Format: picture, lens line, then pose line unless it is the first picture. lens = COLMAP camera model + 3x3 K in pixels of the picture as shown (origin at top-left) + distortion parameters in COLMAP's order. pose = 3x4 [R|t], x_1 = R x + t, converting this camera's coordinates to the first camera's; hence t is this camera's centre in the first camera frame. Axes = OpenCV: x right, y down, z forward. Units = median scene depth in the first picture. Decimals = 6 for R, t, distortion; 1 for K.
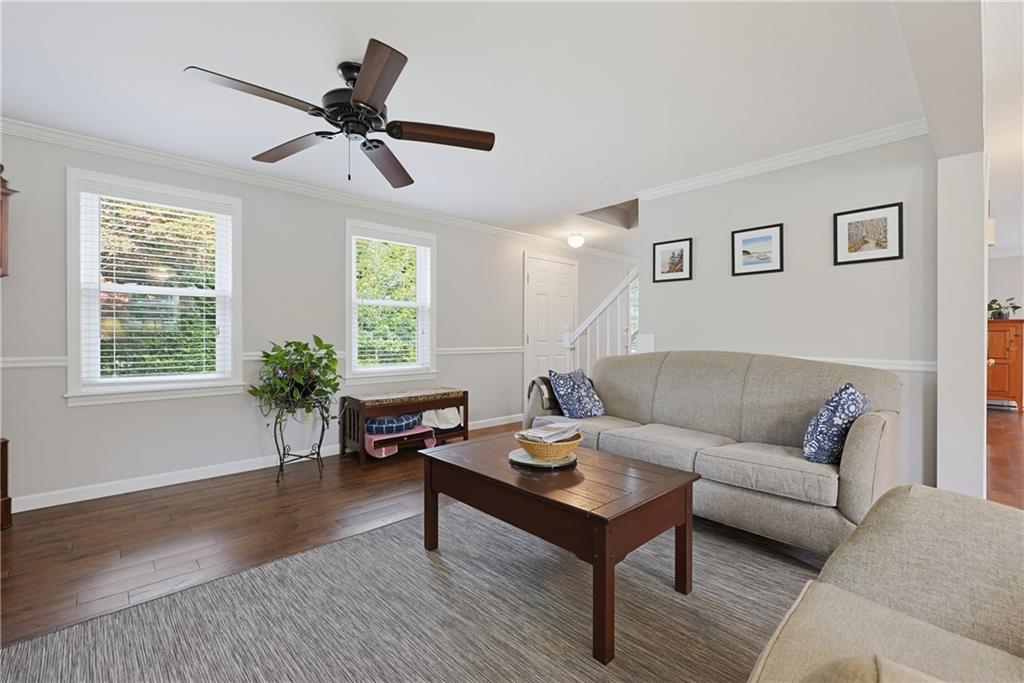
lens RADIAL K [[432.5, 0, 508.1], [0, 432.5, 336.4], [0, 0, 1]] dist [-0.000702, -0.000175]
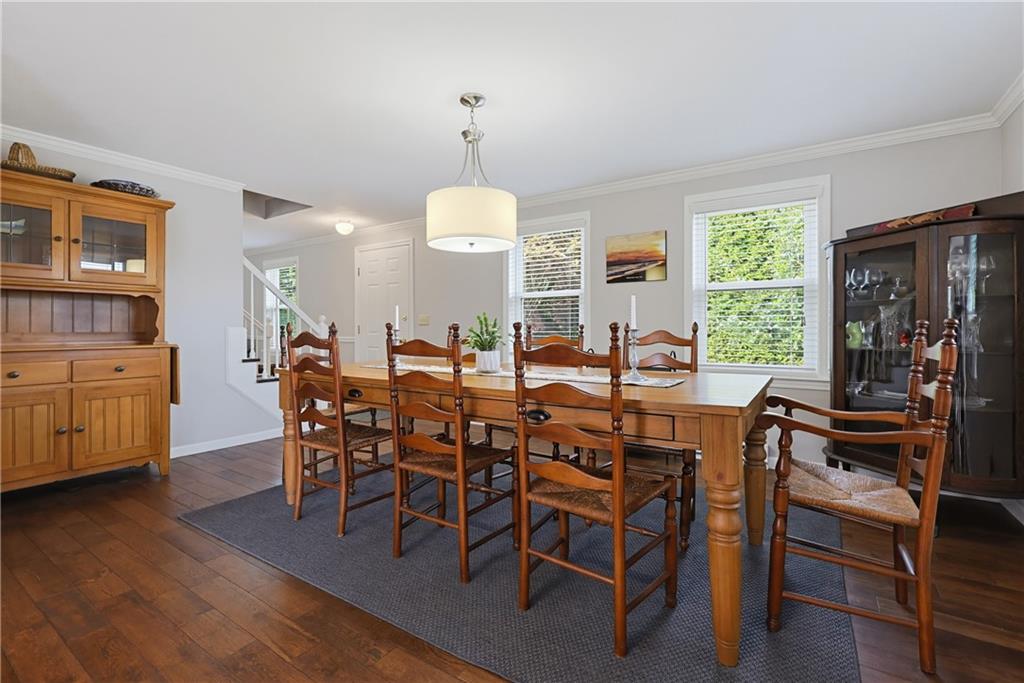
lens RADIAL K [[463.4, 0, 510.0], [0, 463.4, 325.2], [0, 0, 1]] dist [-0.001404, -0.000223]
pose [[0.235763, -0.006058, -0.971792, 0.419638], [-0.001095, 0.999978, -0.006500, 0.000578], [0.971810, 0.002597, 0.235751, 0.380887]]
